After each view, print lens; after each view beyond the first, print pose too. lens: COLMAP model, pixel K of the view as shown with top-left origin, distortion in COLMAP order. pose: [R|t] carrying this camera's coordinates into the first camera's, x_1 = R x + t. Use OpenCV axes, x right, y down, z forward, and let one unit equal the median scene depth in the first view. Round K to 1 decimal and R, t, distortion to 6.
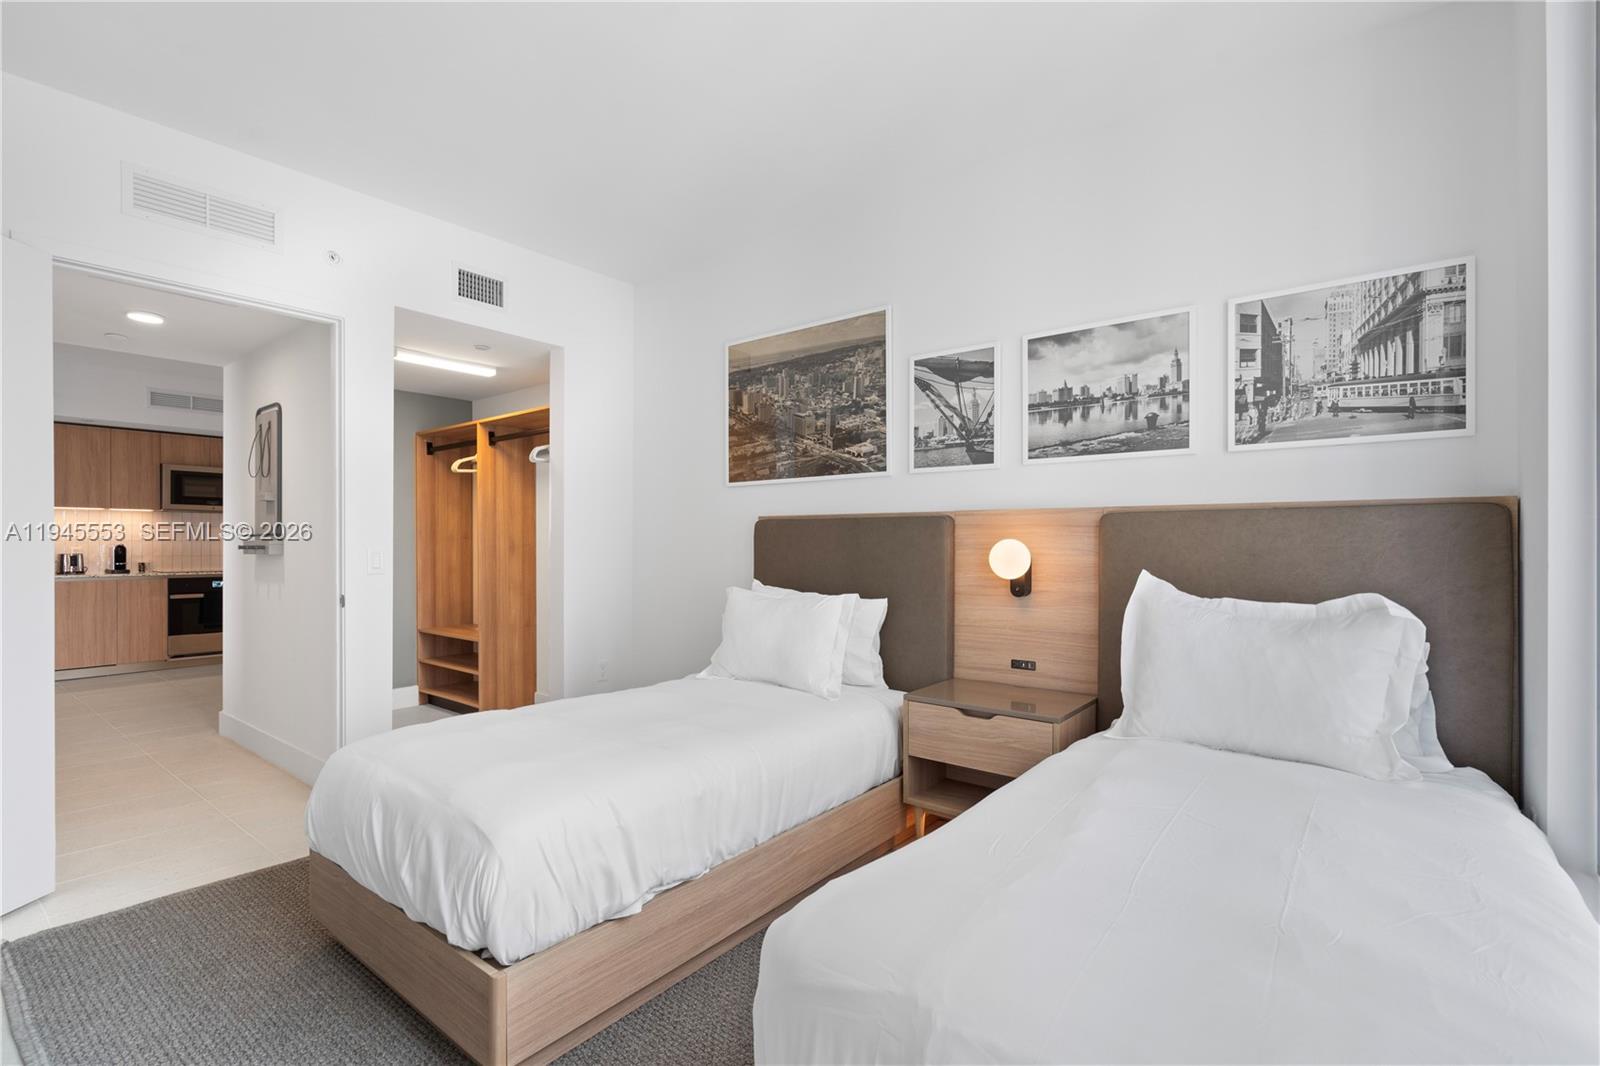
lens RADIAL K [[734.5, 0, 805.0], [0, 734.5, 544.3], [0, 0, 1]] dist [-0.000175, 0.000939]
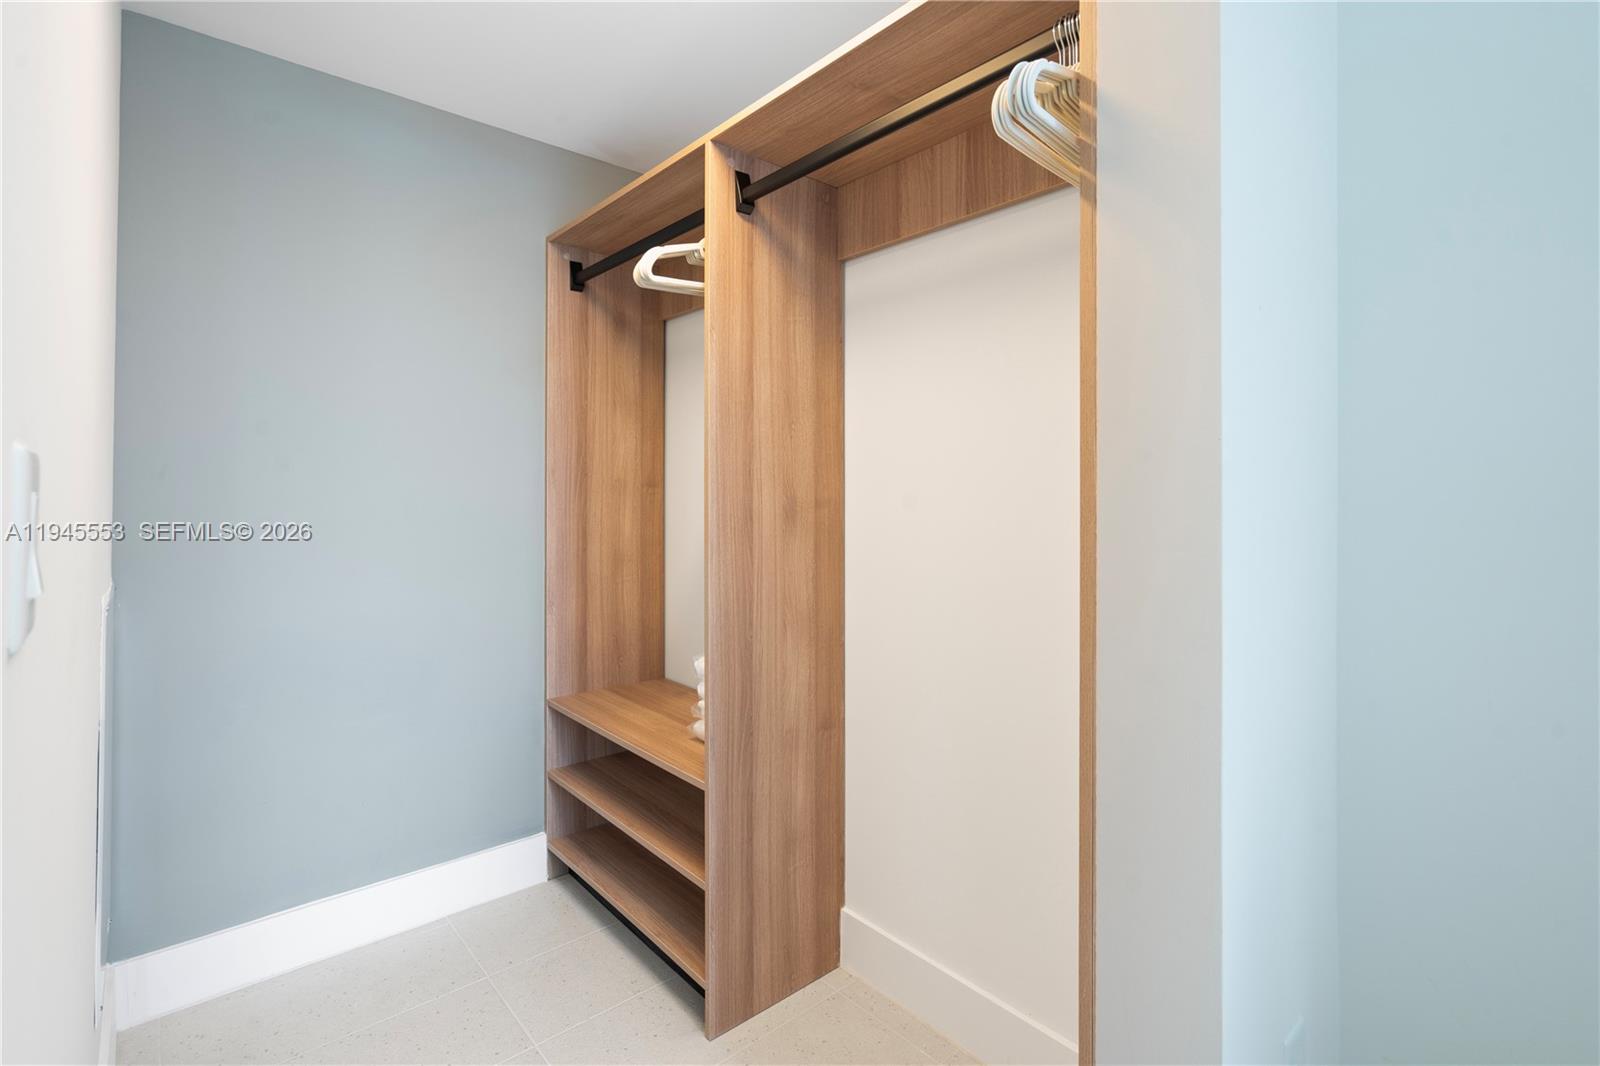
lens RADIAL K [[735.3, 0, 801.4], [0, 735.3, 490.9], [0, 0, 1]] dist [-0.001241, 0.000120]
pose [[0.984145, 0.003175, -0.177338, -0.330318], [-0.004494, 0.999965, -0.007037, -0.002443], [0.177310, 0.007722, 0.984125, 0.651845]]
